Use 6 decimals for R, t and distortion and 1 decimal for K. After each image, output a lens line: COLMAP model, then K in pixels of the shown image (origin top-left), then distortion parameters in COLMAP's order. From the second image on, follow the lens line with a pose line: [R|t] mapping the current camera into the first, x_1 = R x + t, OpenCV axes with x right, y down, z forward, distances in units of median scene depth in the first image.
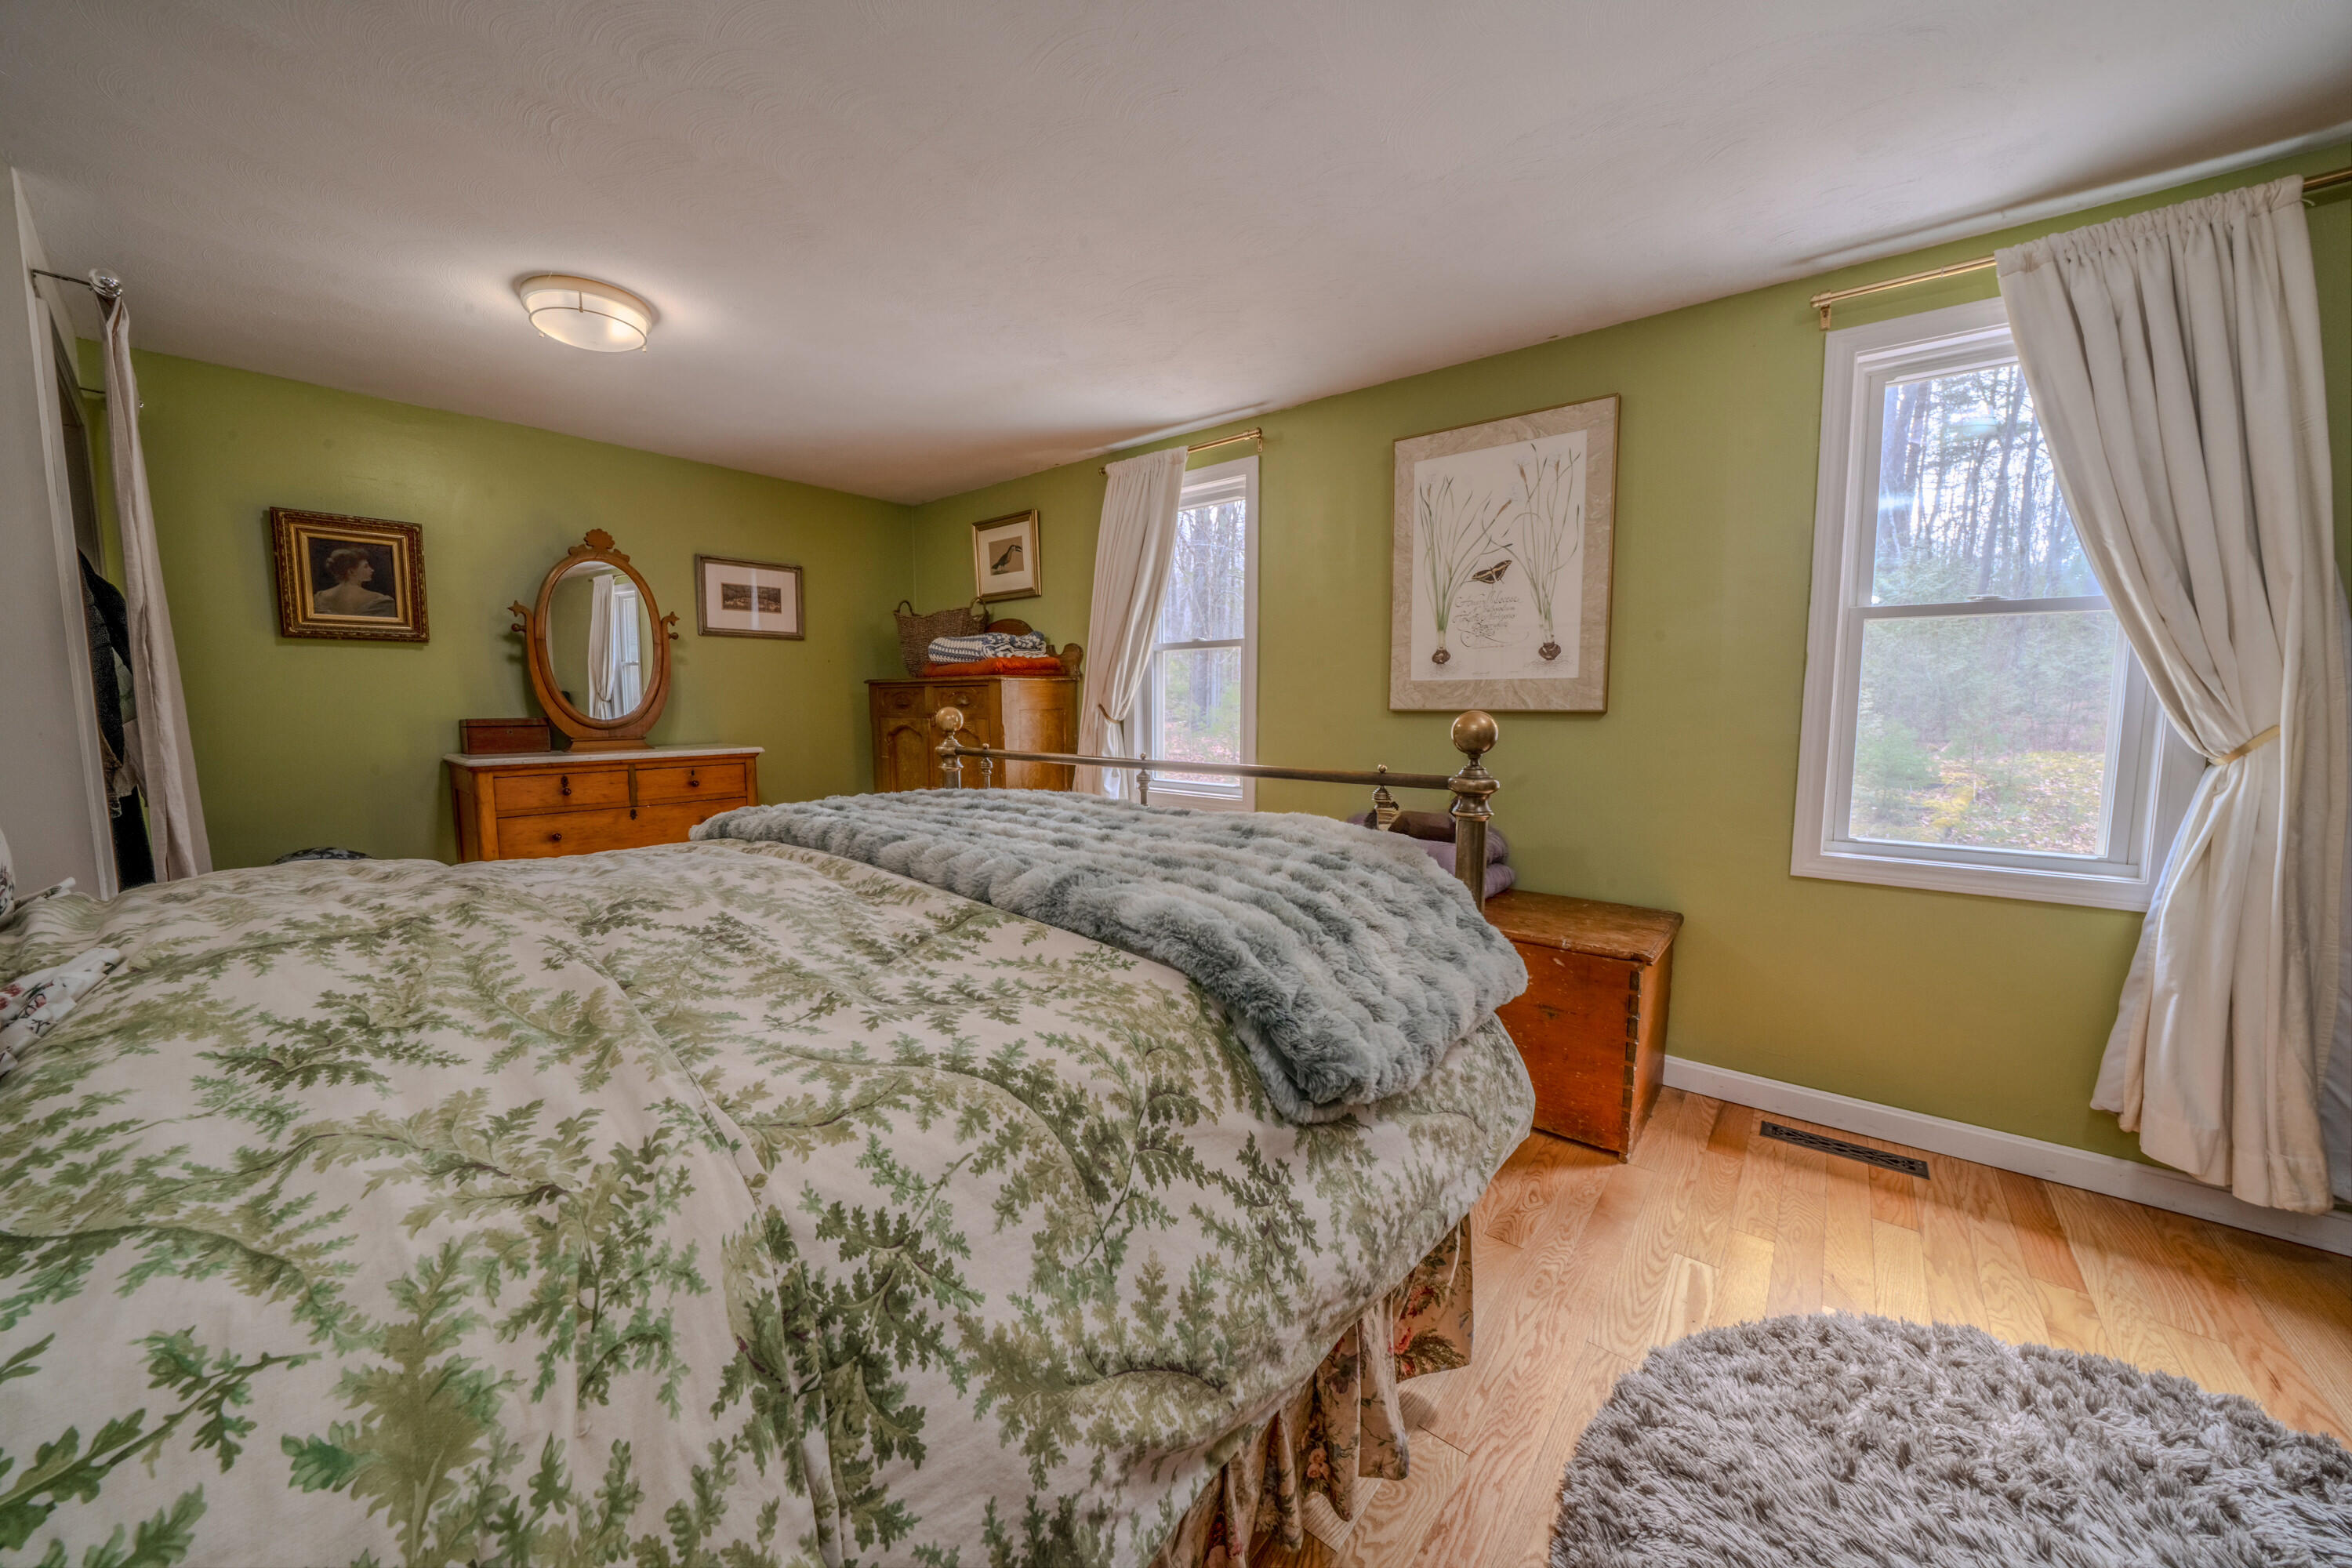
lens RADIAL K [[815.9, 0, 1164.1], [0, 815.9, 779.4], [0, 0, 1]] dist [-0.020790, -0.000007]
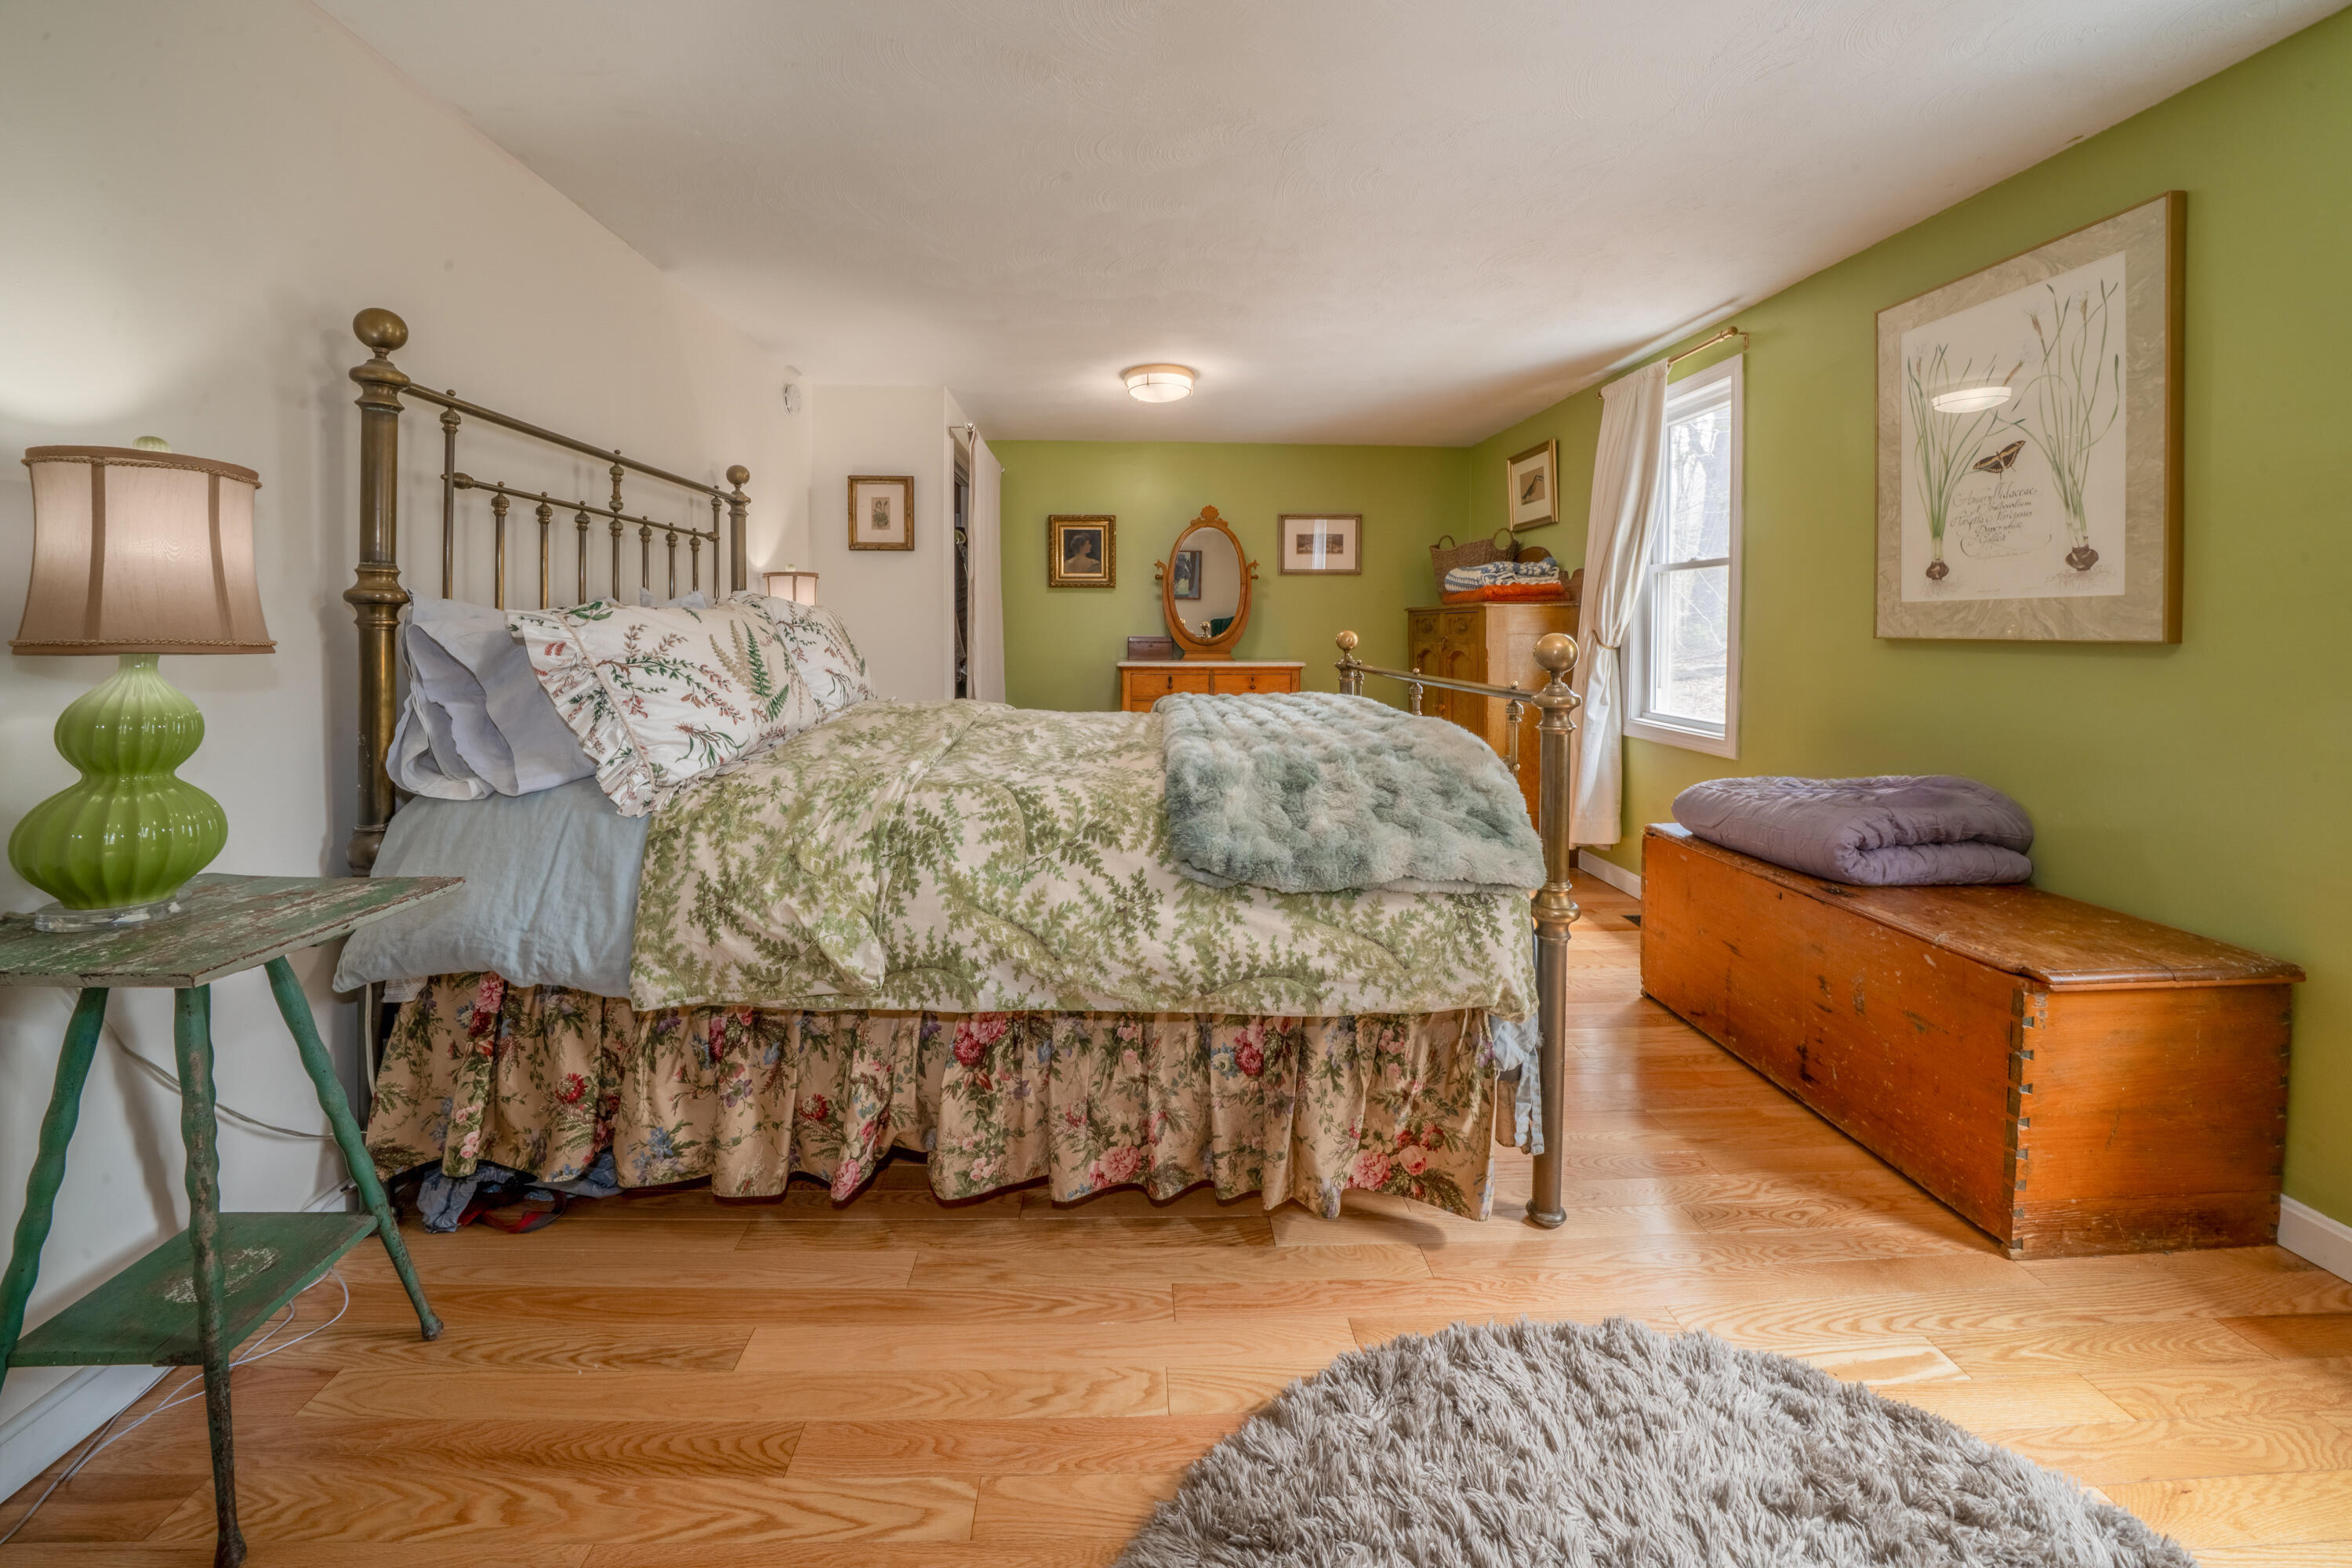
lens RADIAL K [[855.0, 0, 1172.8], [0, 855.0, 643.9], [0, 0, 1]] dist [-0.018095, -0.000125]
pose [[0.685734, 0.017506, -0.727642, 0.433185], [-0.072789, 0.996348, -0.044626, 0.008381], [0.724203, 0.083566, 0.684504, -0.077907]]
